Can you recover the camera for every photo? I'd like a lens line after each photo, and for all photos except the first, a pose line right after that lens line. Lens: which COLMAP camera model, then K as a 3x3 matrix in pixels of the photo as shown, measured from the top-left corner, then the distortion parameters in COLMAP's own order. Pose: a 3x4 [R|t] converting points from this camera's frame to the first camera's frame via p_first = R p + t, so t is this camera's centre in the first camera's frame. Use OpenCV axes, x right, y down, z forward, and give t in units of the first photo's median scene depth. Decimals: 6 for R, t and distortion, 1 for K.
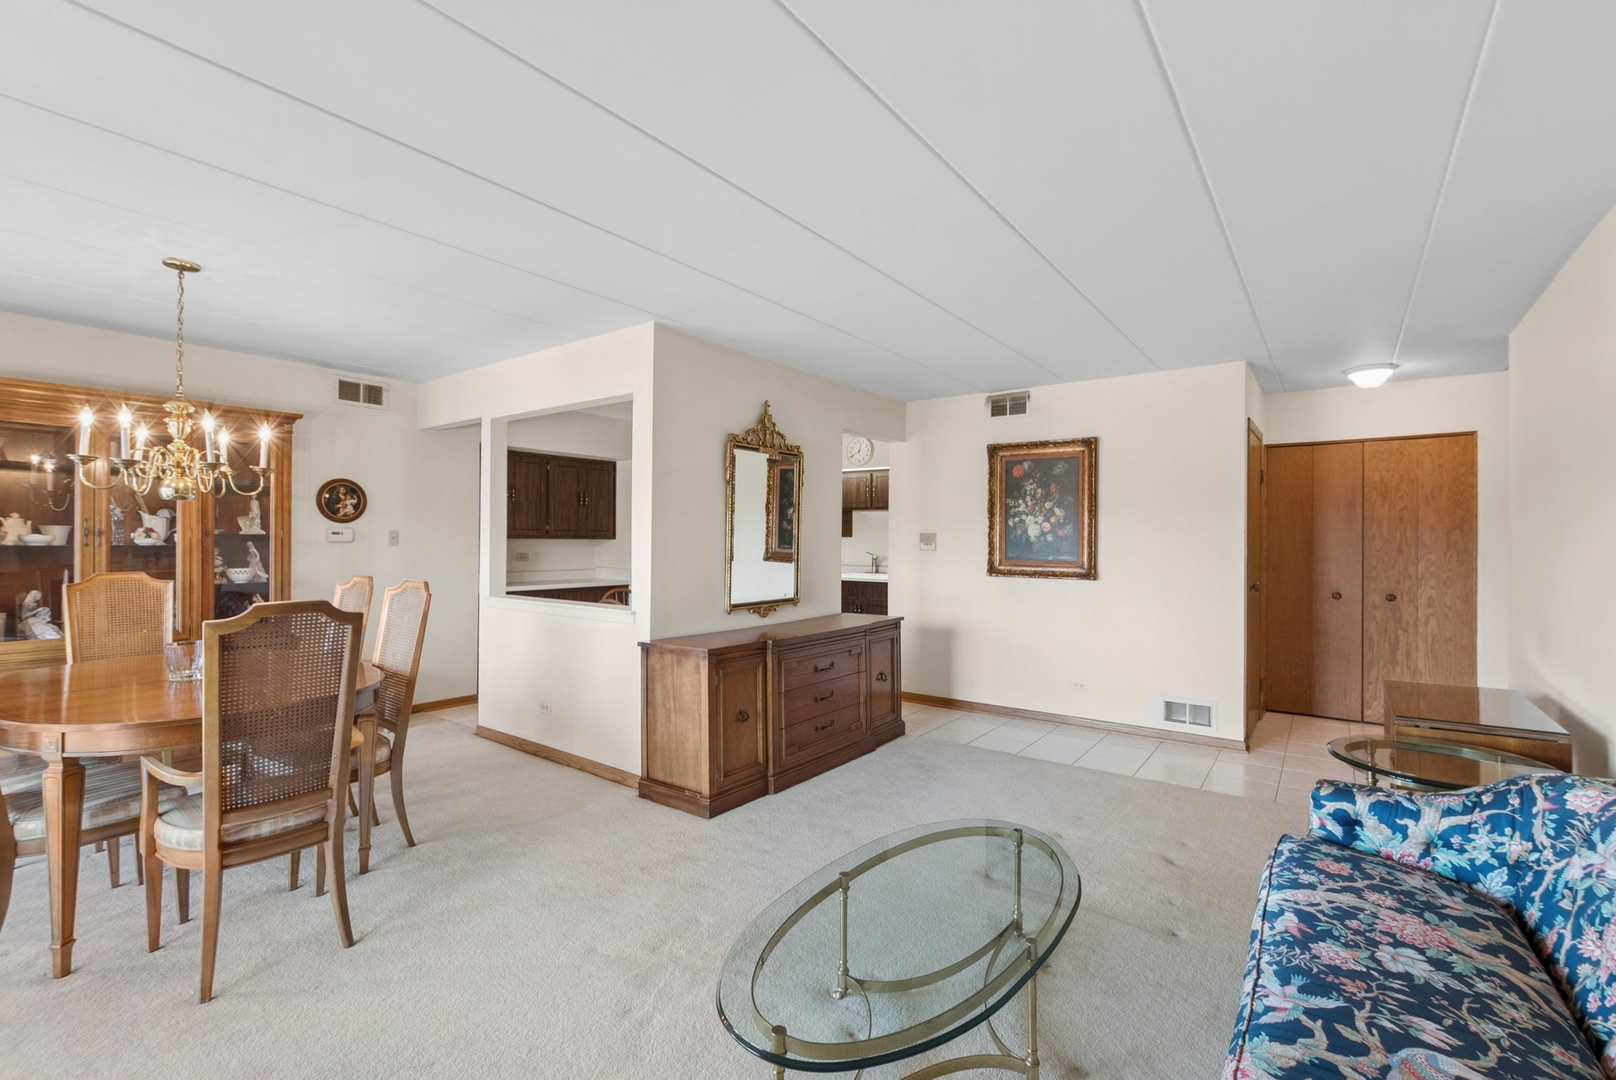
lens RADIAL K [[708.1, 0, 807.9], [0, 708.1, 538.7], [0, 0, 1]] dist [0.001136, 0.000084]
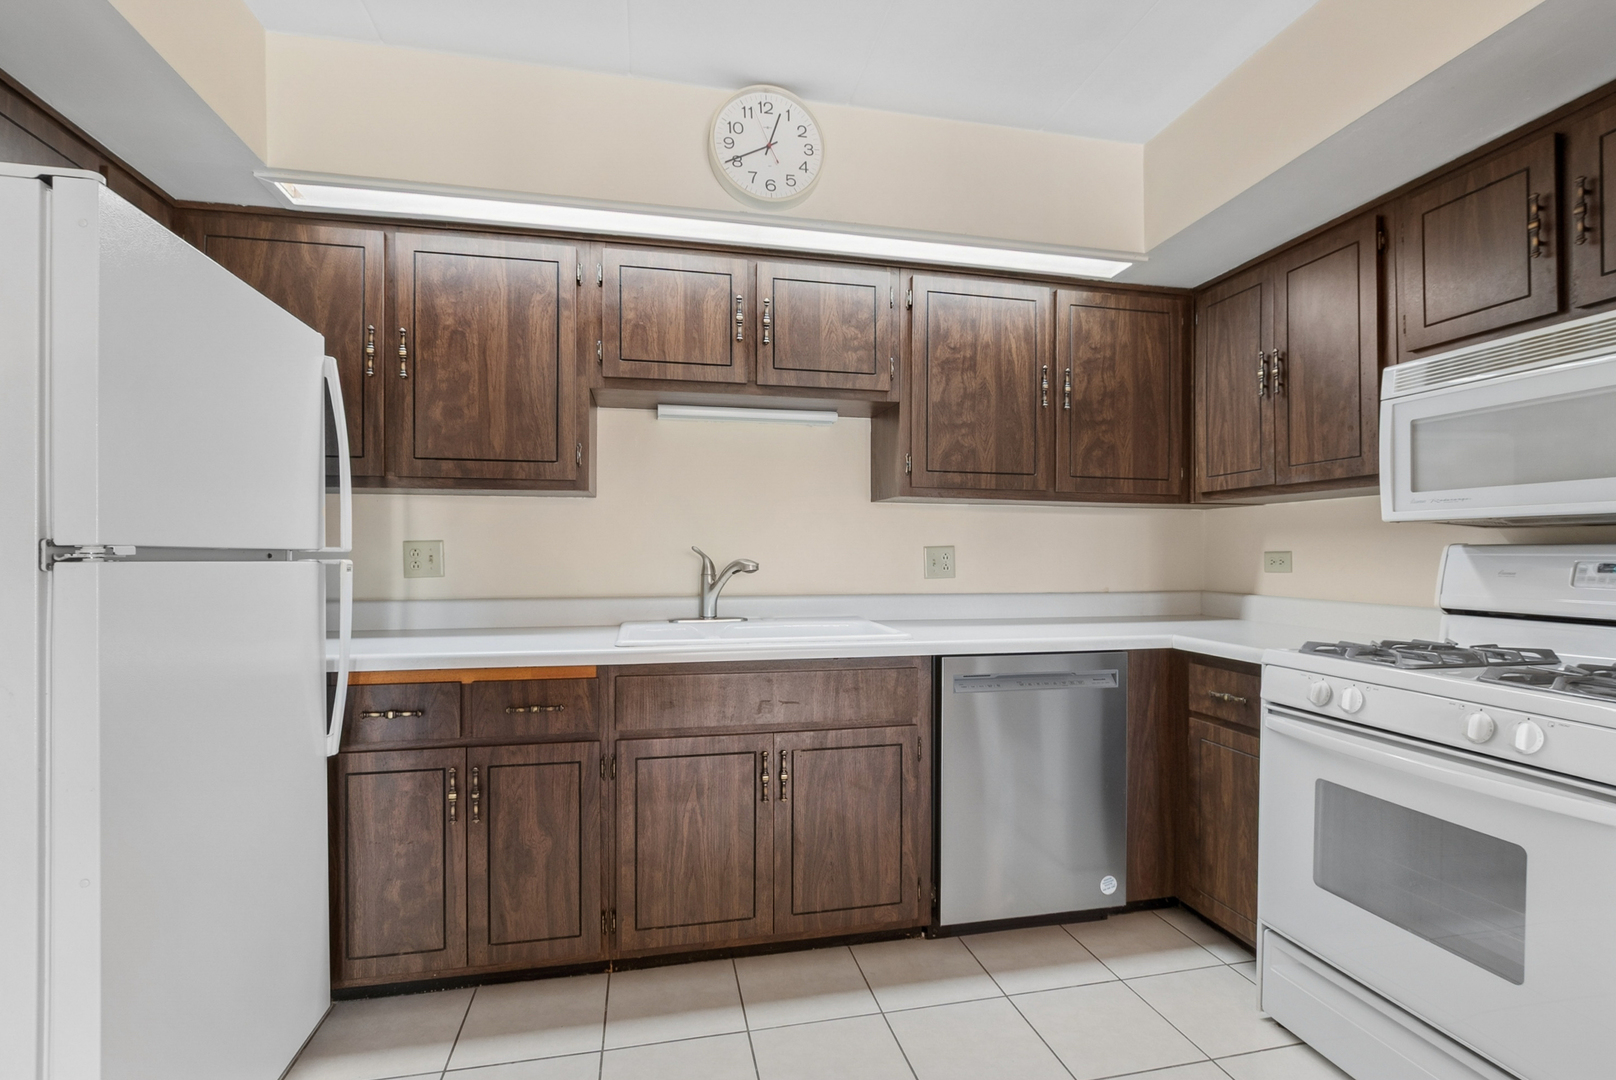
lens RADIAL K [[749.0, 0, 809.3], [0, 749.0, 554.4], [0, 0, 1]] dist [-0.013930, 0.000111]
pose [[0.649045, -0.005397, 0.760731, -0.135507], [0.004981, 0.999984, 0.002845, 0.024466], [-0.760733, 0.001943, 0.649062, 0.904104]]
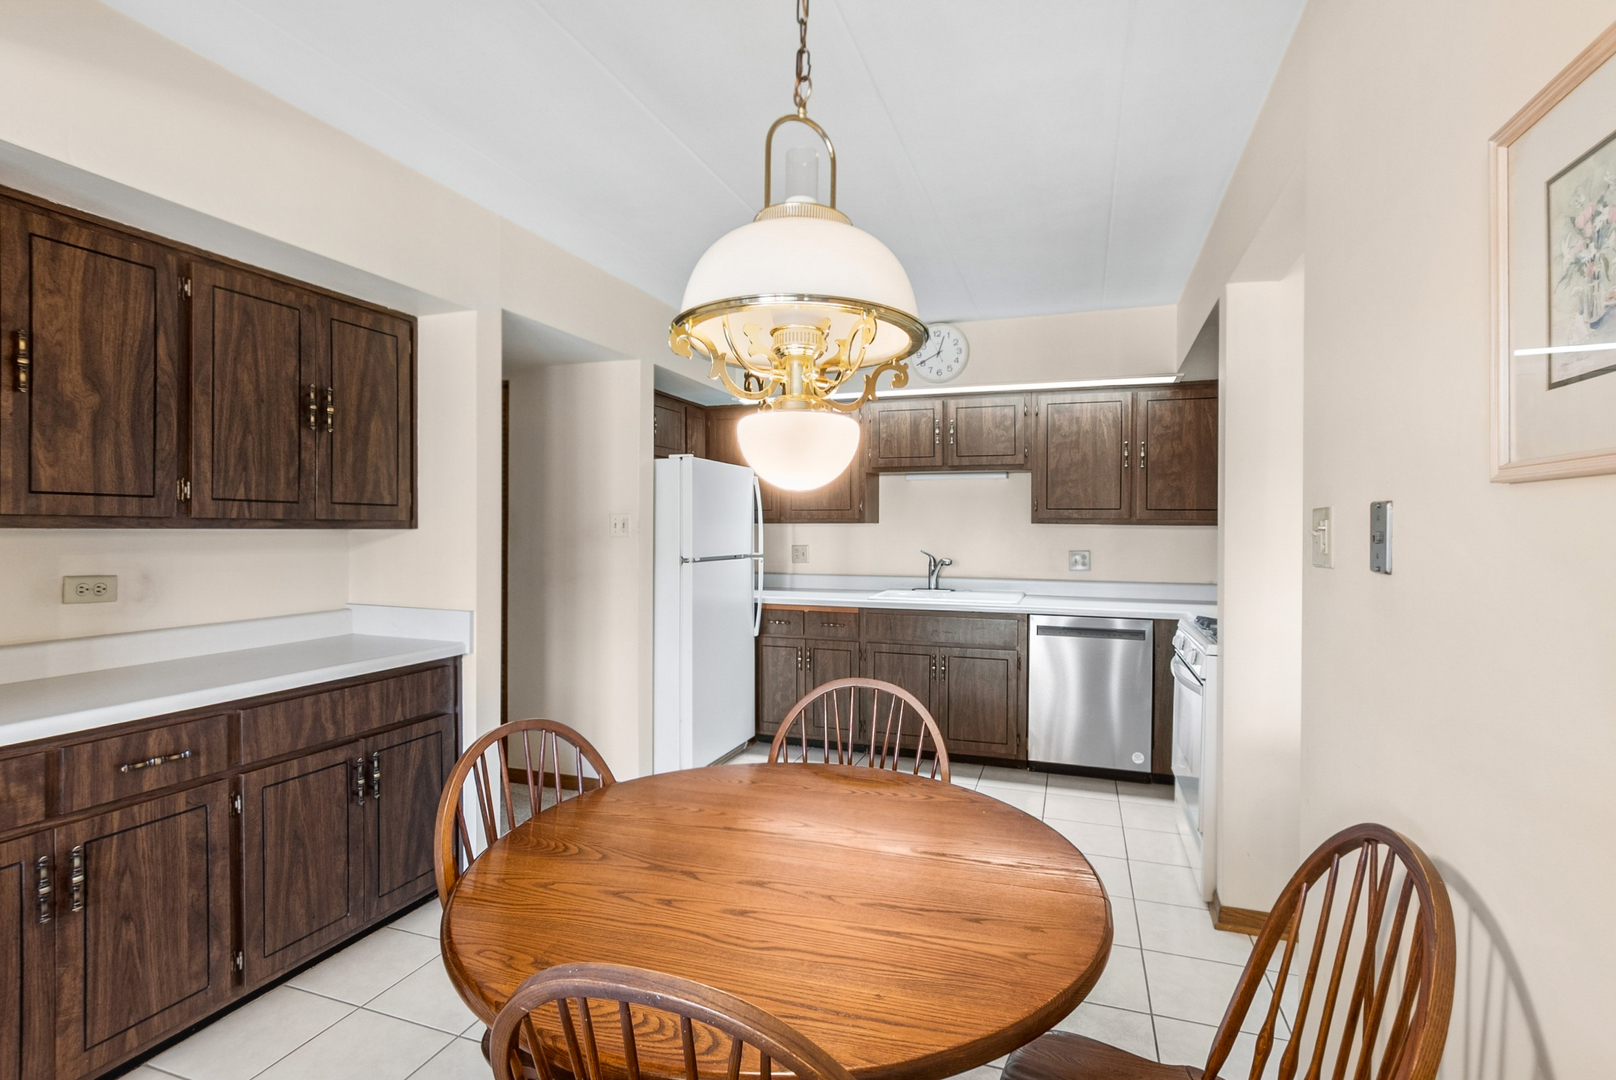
lens RADIAL K [[749.0, 0, 815.9], [0, 749.0, 532.7], [0, 0, 1]] dist [-0.013930, 0.000111]
pose [[0.951110, -0.005673, 0.308802, -0.195840], [0.003704, 0.999969, 0.006964, 0.000946], [-0.308832, -0.005480, 0.951101, 0.574278]]
